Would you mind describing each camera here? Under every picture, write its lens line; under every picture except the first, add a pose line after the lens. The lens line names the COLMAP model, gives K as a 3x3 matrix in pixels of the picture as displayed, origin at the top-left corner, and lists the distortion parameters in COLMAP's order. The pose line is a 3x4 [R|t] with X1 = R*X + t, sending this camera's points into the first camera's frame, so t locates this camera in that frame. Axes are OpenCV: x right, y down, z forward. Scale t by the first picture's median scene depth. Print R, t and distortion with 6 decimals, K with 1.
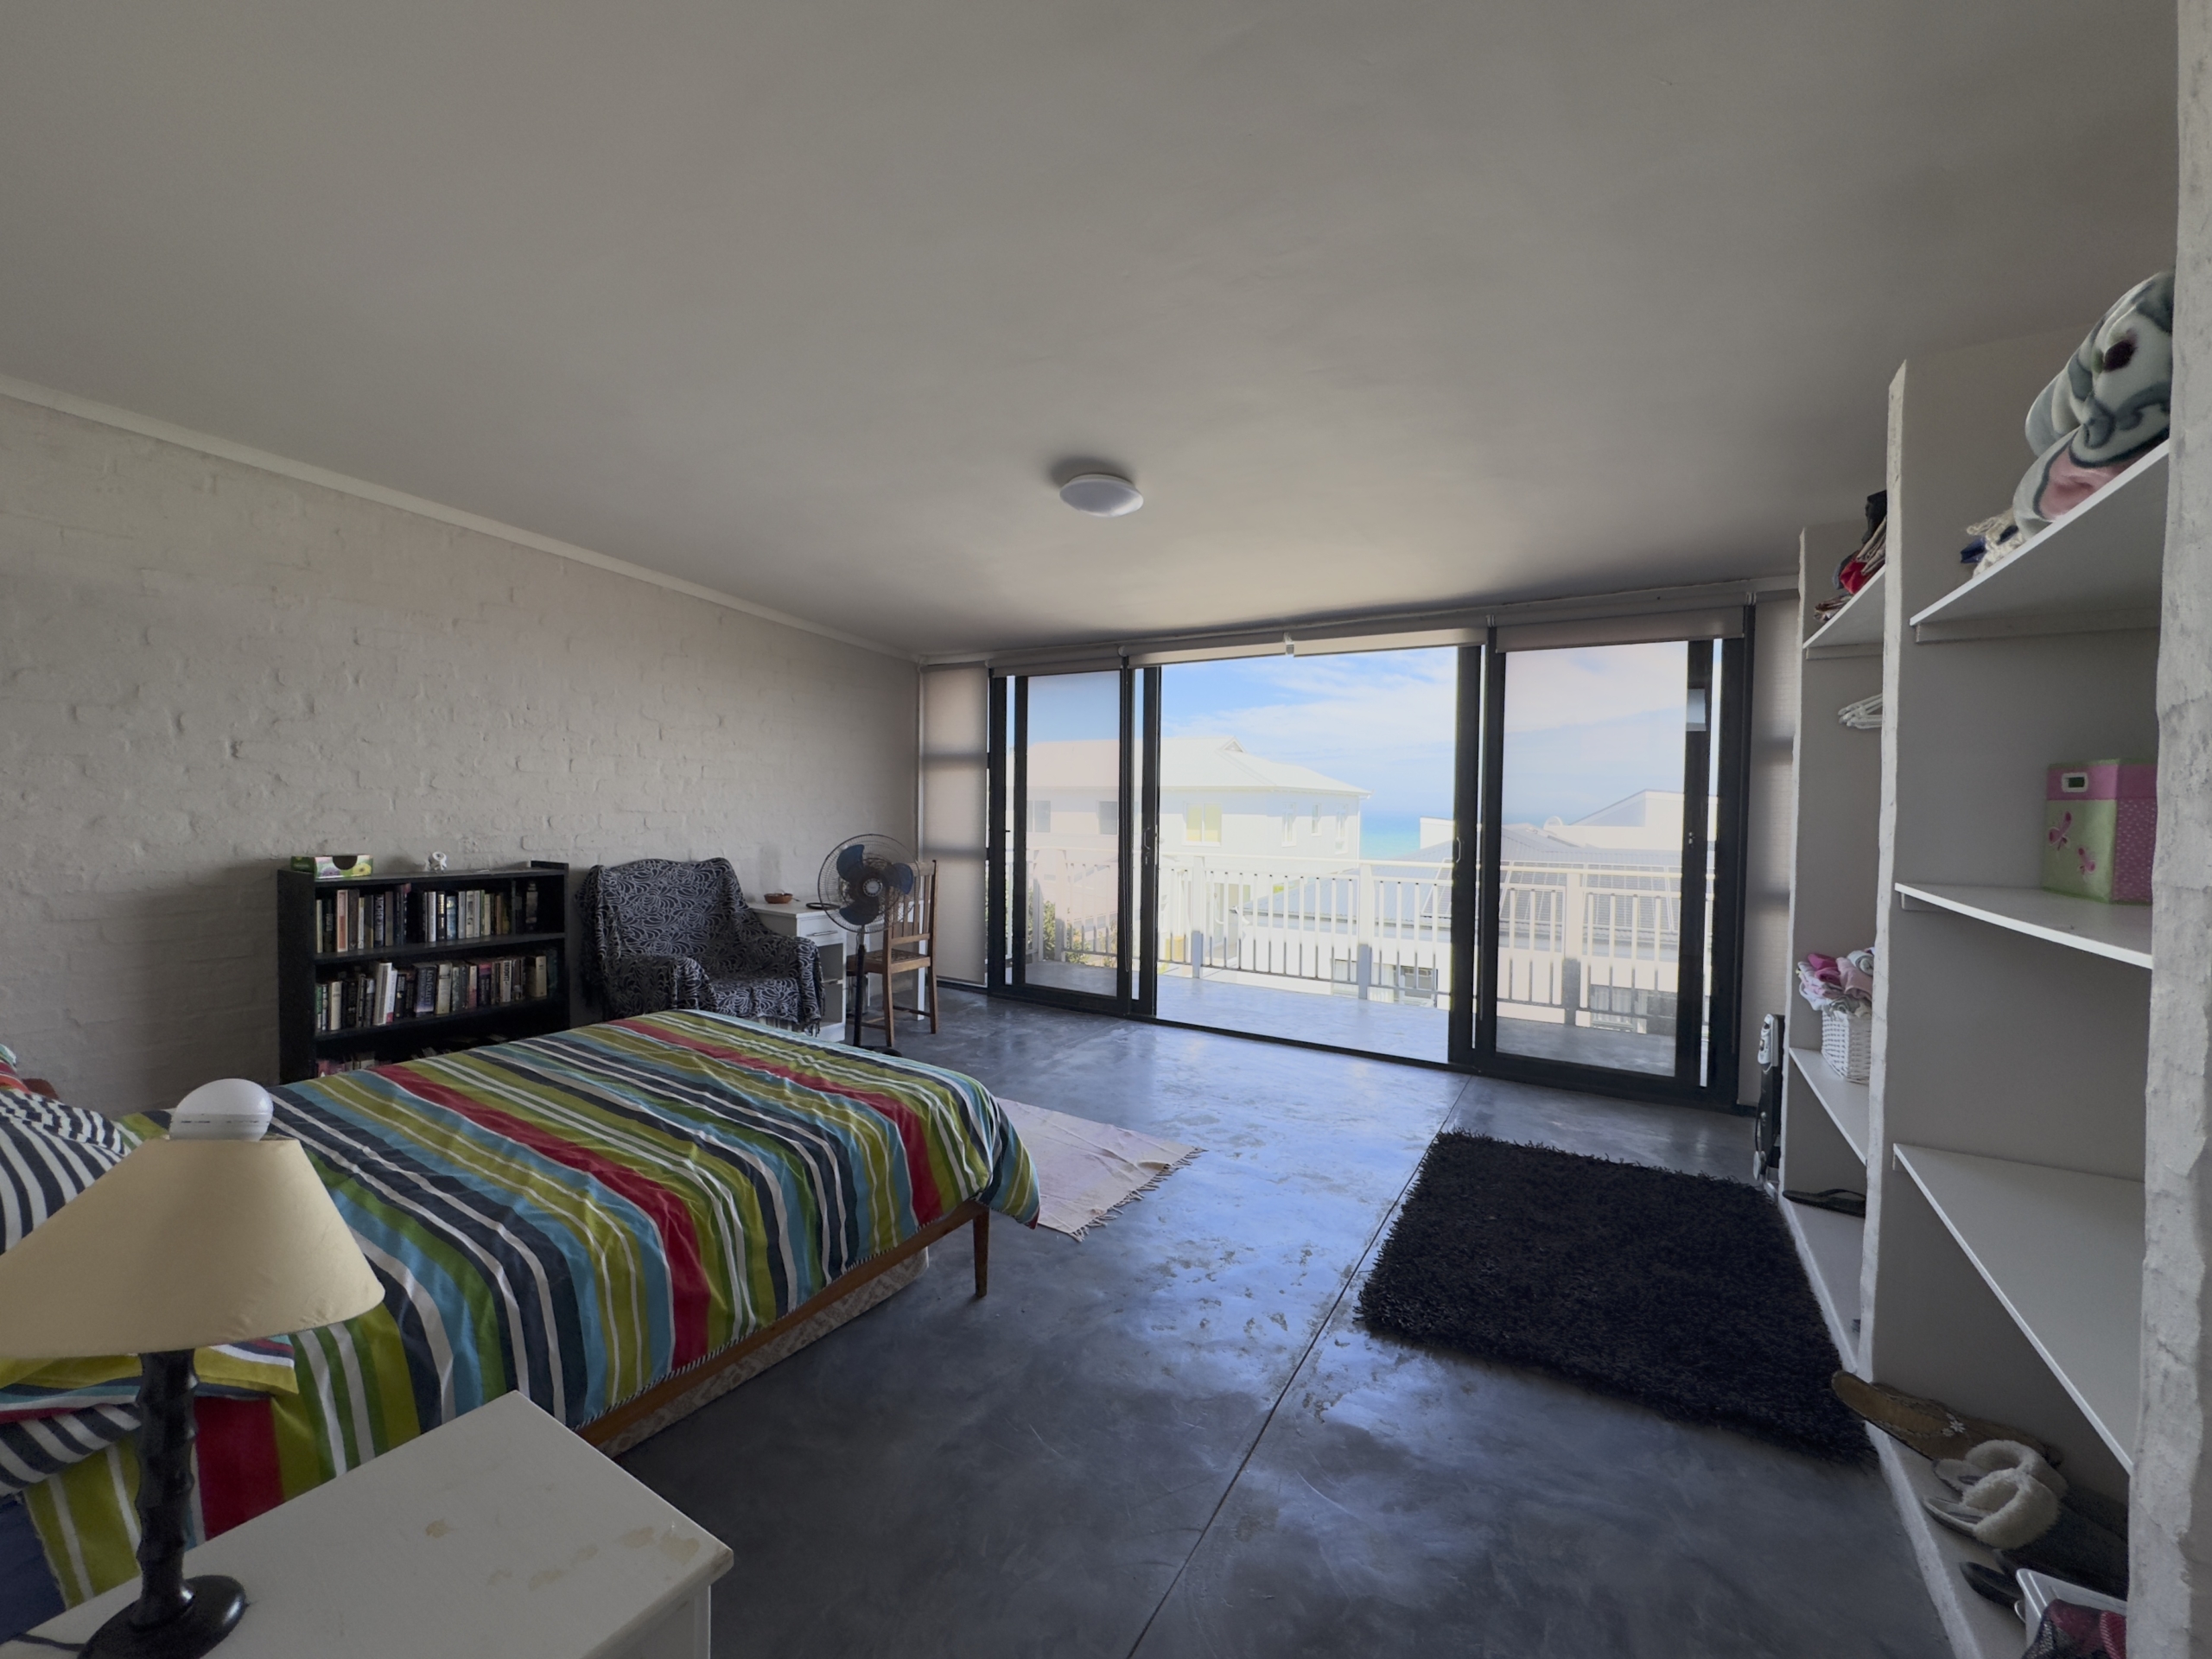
lens RADIAL K [[894.0, 0, 1099.9], [0, 894.0, 822.0], [0, 0, 1]] dist [0.001047, 0.000361]
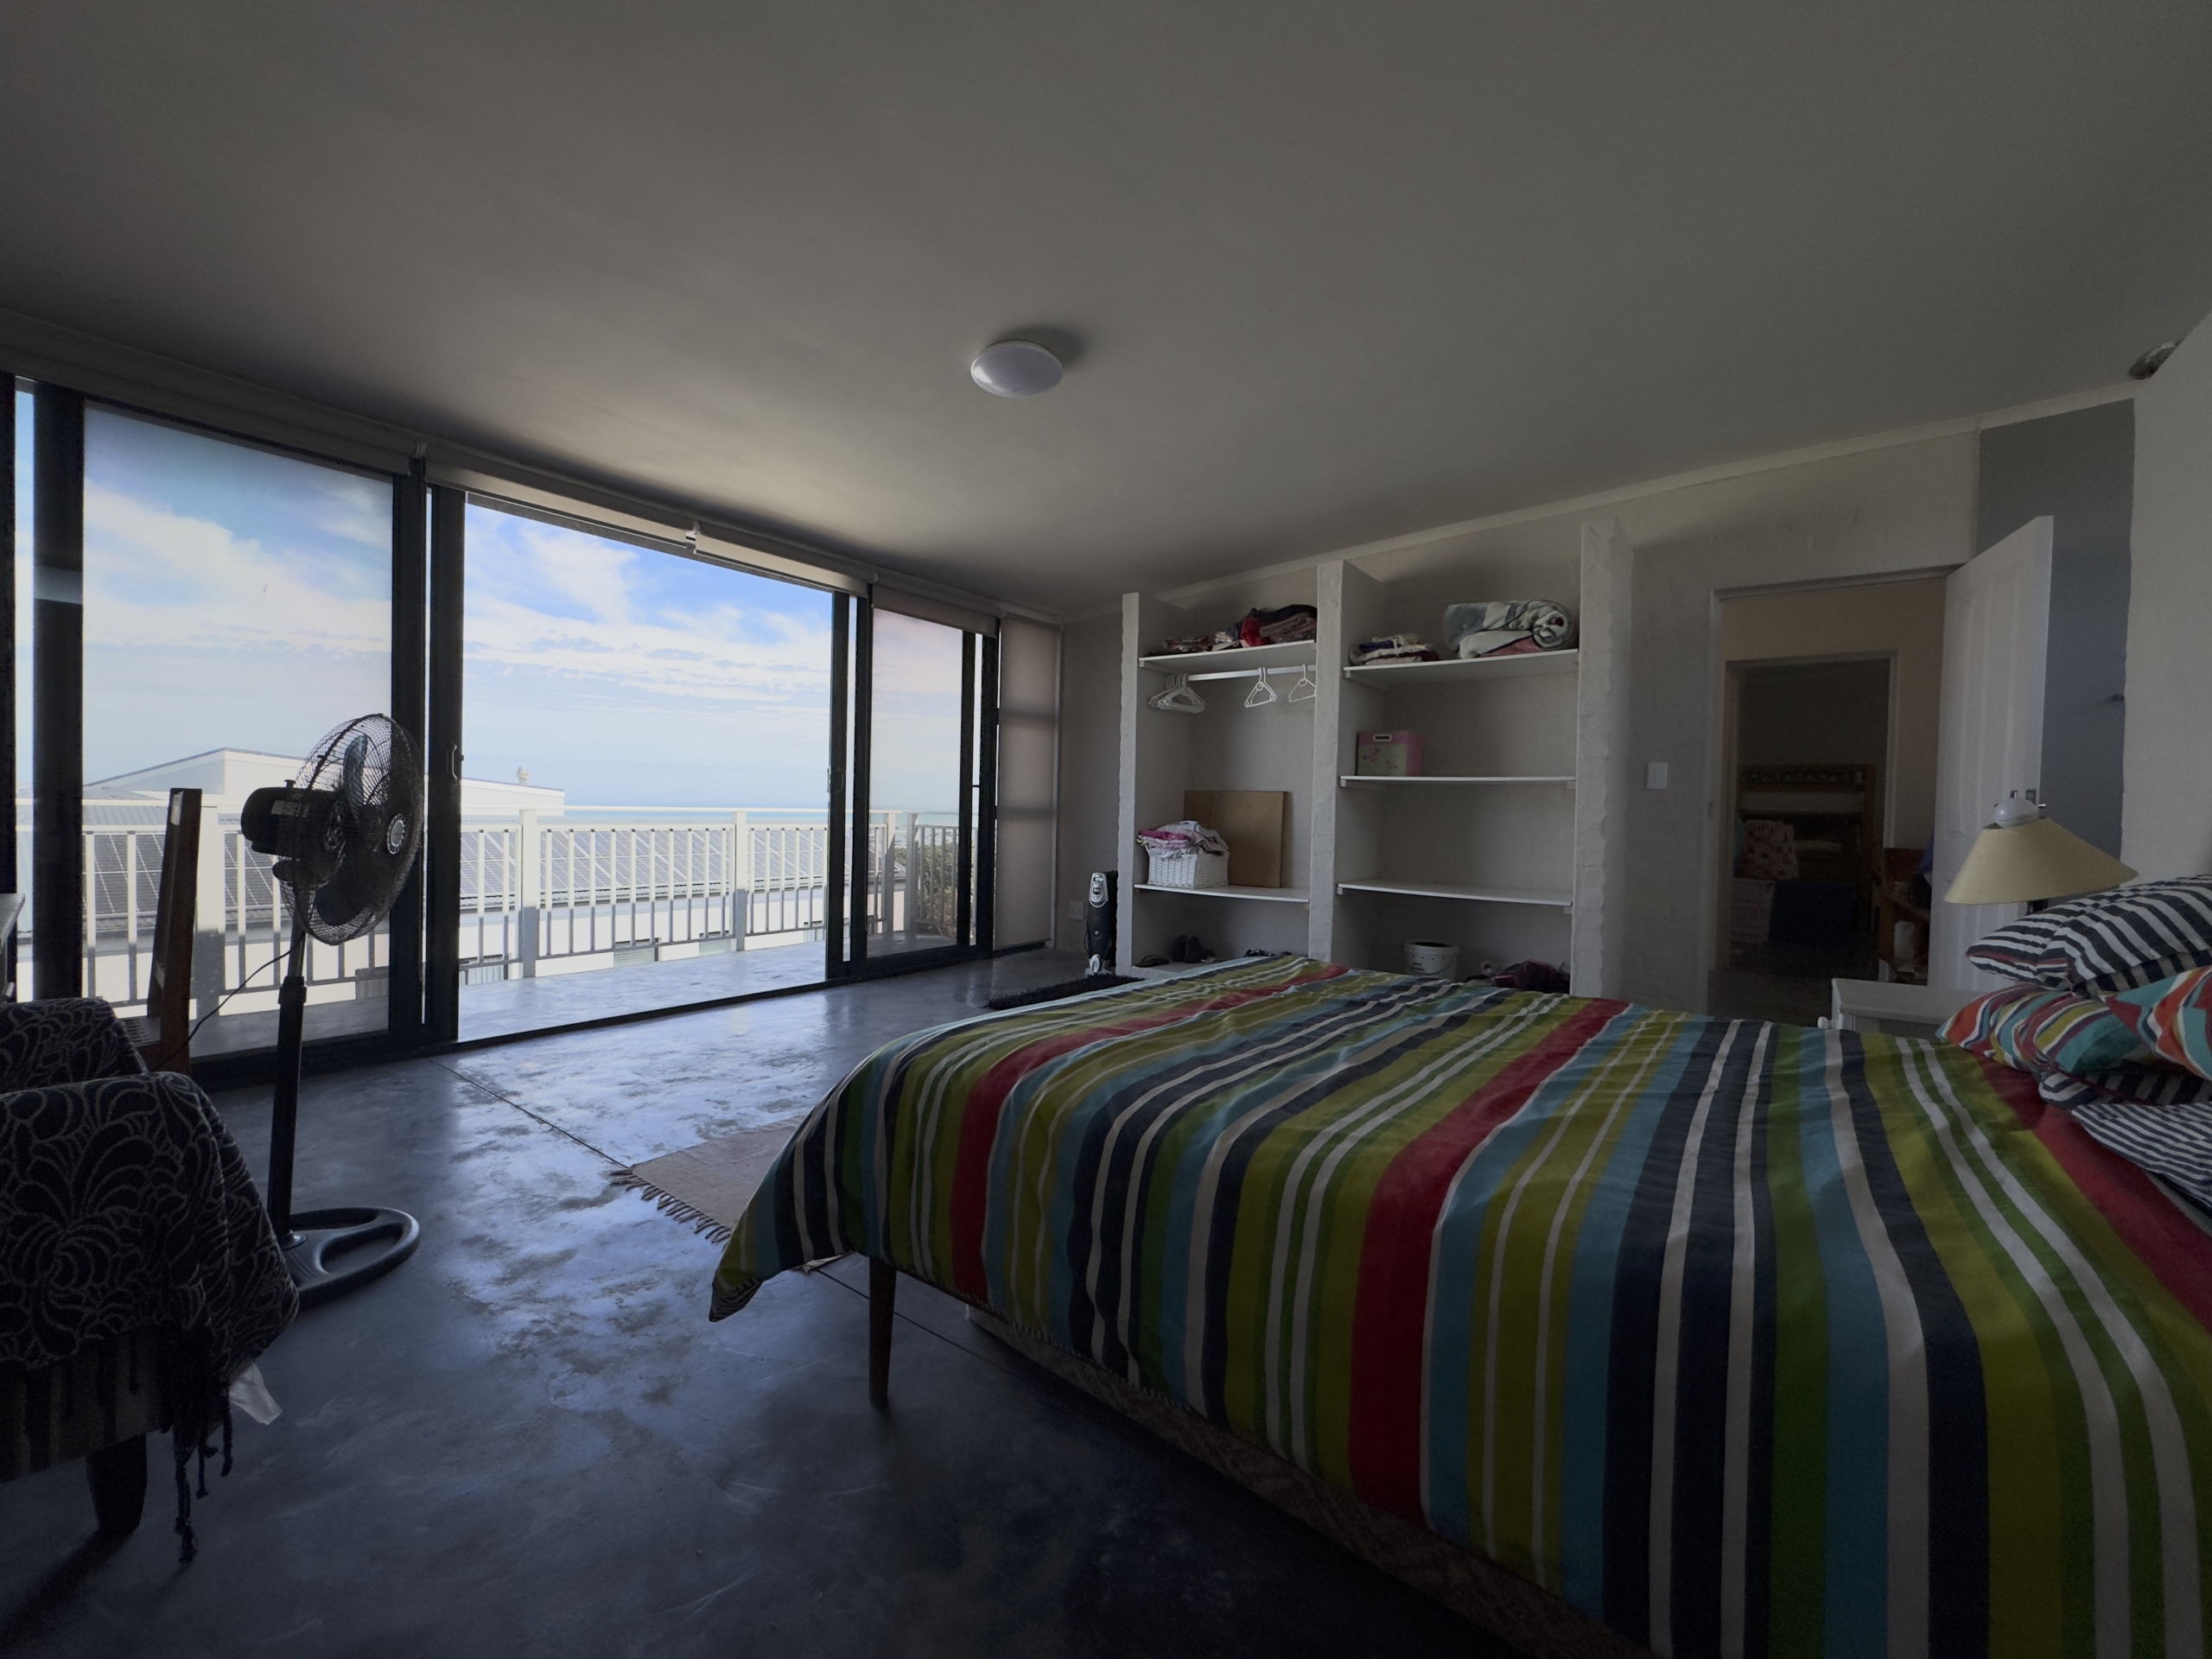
lens RADIAL K [[894.0, 0, 1099.9], [0, 894.0, 822.0], [0, 0, 1]] dist [0.001047, 0.000361]
pose [[0.108734, -0.026047, 0.993730, -0.641993], [0.000178, 0.999657, 0.026183, 0.053459], [-0.994071, -0.002670, 0.108701, 0.575215]]
